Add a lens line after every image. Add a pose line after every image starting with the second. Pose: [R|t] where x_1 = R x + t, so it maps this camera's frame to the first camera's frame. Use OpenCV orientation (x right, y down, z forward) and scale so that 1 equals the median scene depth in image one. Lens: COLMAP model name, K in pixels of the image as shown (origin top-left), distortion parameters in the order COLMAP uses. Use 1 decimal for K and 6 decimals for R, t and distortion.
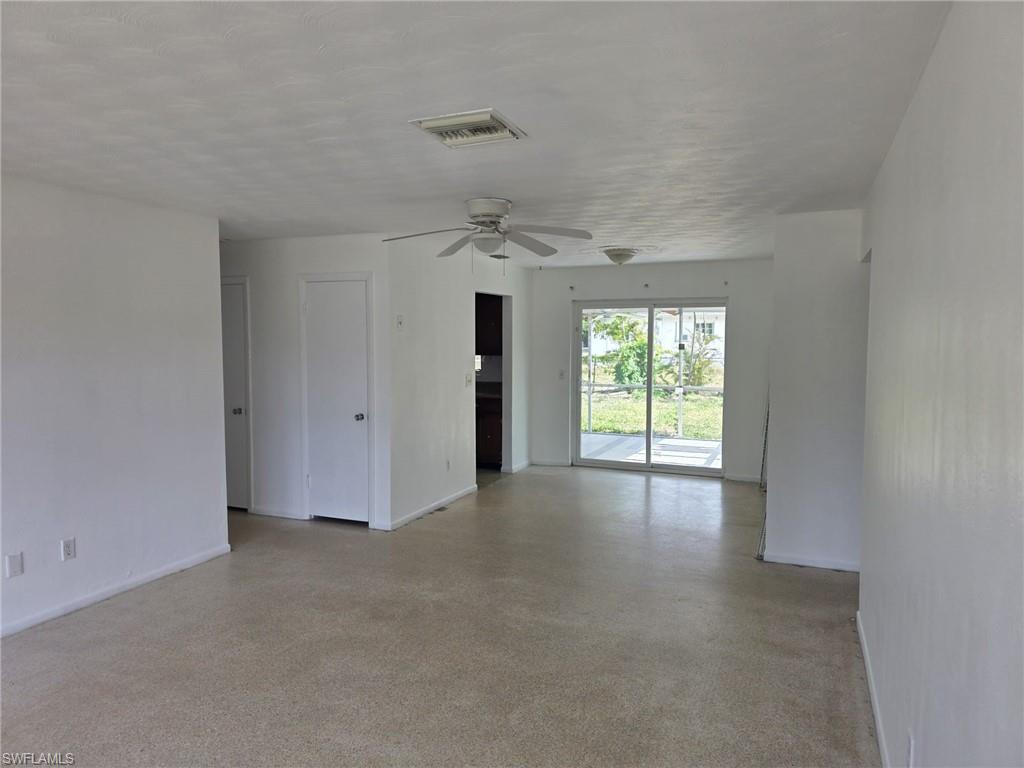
lens RADIAL K [[689.9, 0, 509.1], [0, 689.9, 382.2], [0, 0, 1]] dist [0.046647, -0.018095]
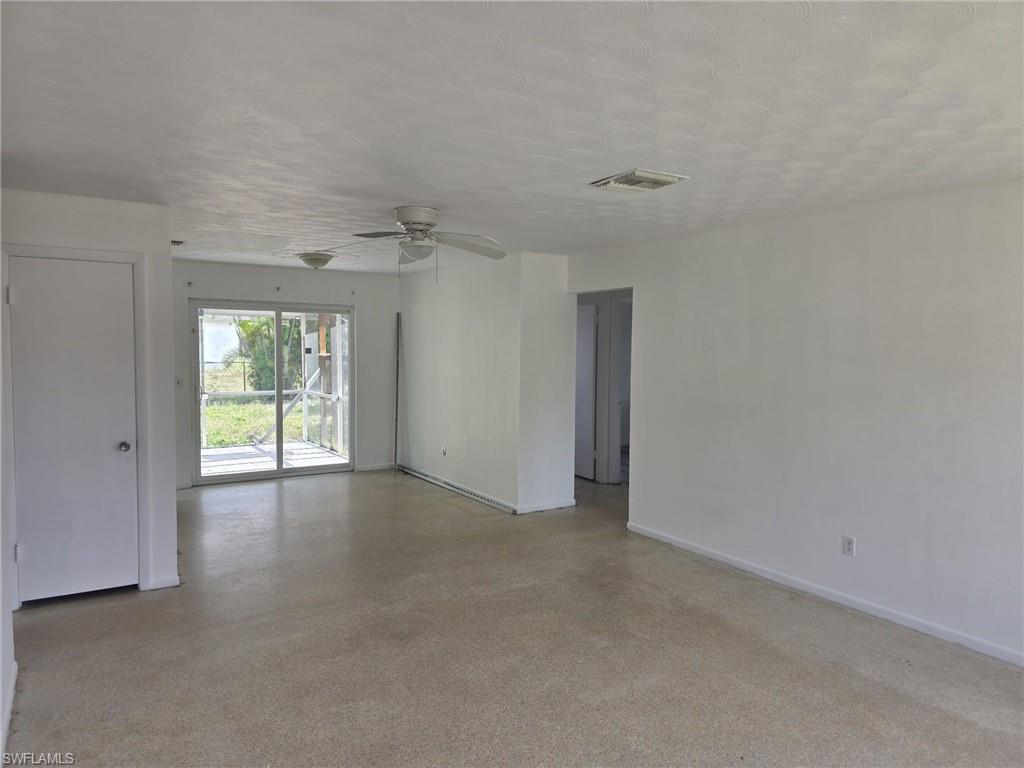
lens RADIAL K [[689.9, 0, 514.1], [0, 689.9, 391.5], [0, 0, 1]] dist [0.046647, -0.018095]
pose [[0.565463, -0.050952, 0.823198, -0.427611], [0.044468, 0.998522, 0.031258, -0.009390], [-0.823574, 0.018931, 0.566893, 0.163869]]
